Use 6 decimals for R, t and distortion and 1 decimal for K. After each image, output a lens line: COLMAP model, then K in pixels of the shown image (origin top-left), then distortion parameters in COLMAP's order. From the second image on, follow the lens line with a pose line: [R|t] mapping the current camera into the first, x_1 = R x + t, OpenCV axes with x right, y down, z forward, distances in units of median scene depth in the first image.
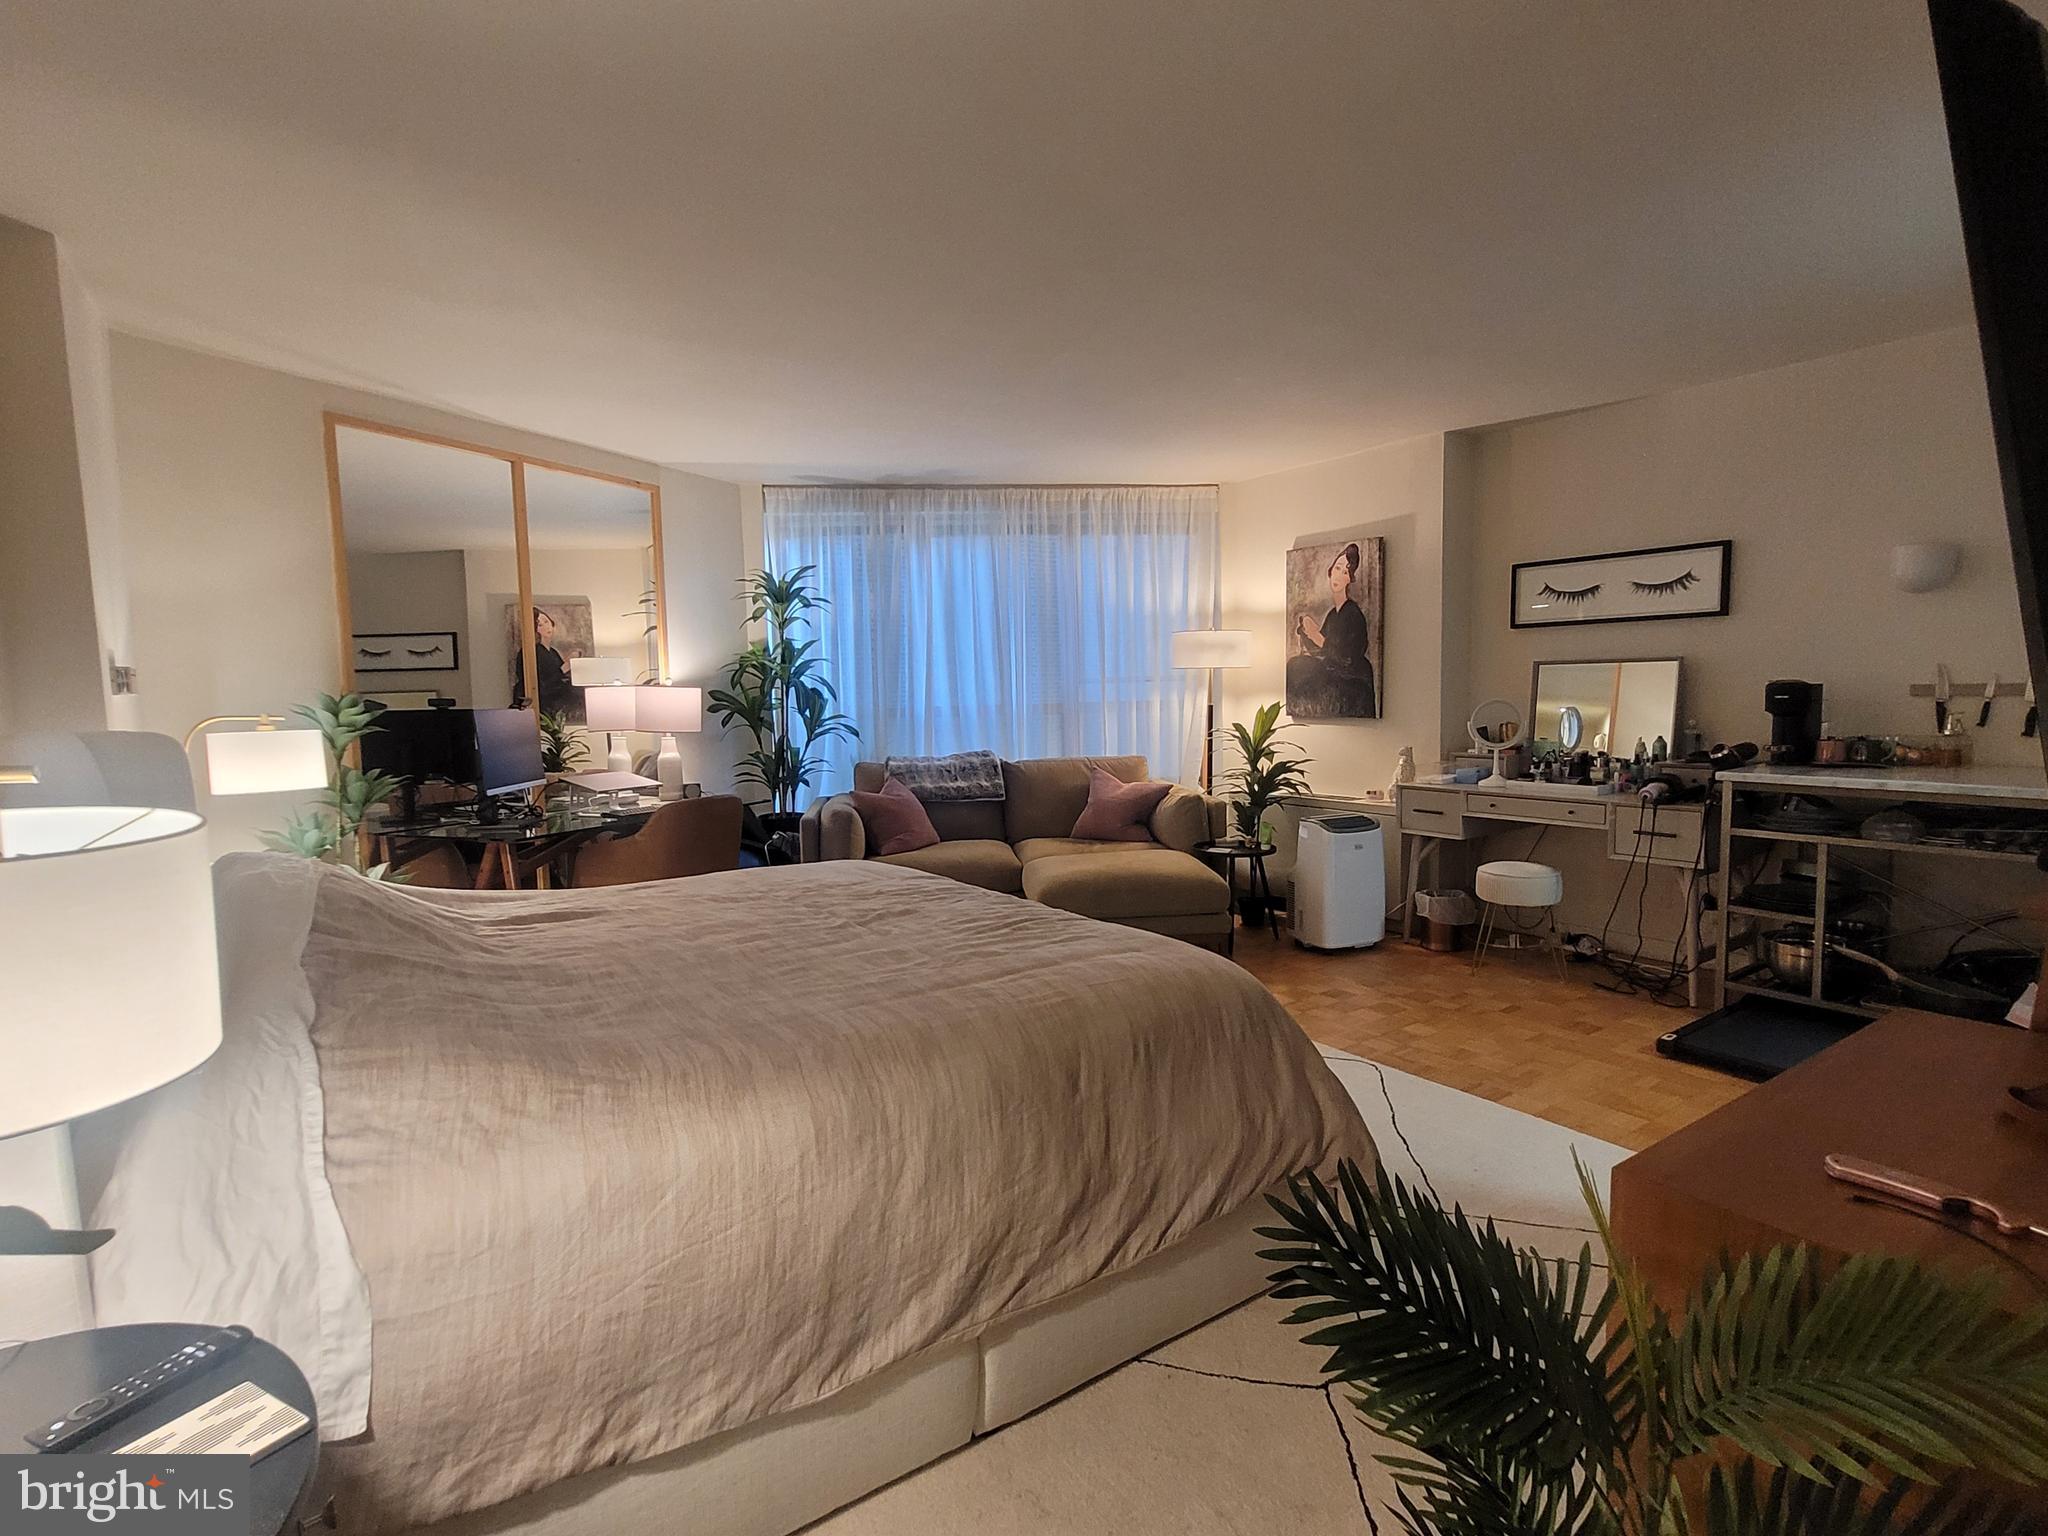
lens RADIAL K [[1024.1, 0, 1025.4], [0, 1024.1, 789.3], [0, 0, 1]] dist [-0.001170, 0.000000]
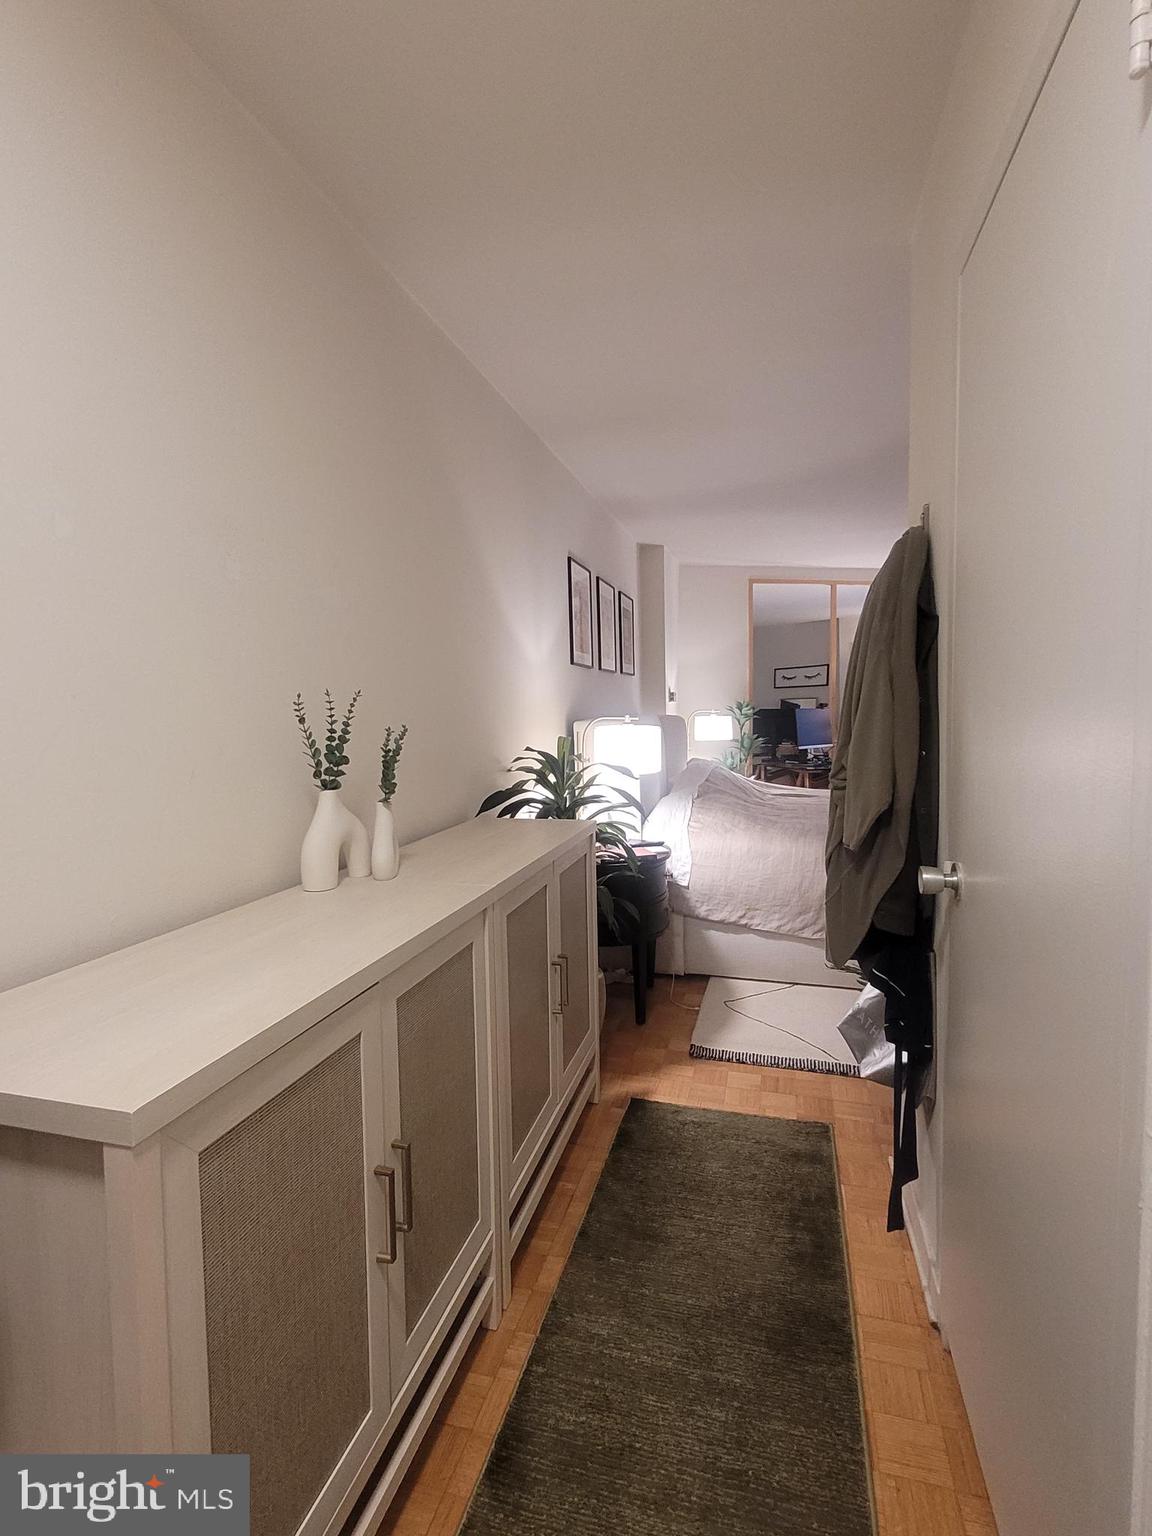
lens RADIAL K [[768.1, 0, 576.0], [0, 768.1, 768.0], [0, 0, 1]] dist [-0.001170, 0.000000]
pose [[0.641931, 0.068983, -0.763653, 0.572006], [-0.069690, 0.997072, 0.031487, 0.039758], [0.763589, 0.033007, 0.644859, -0.551866]]
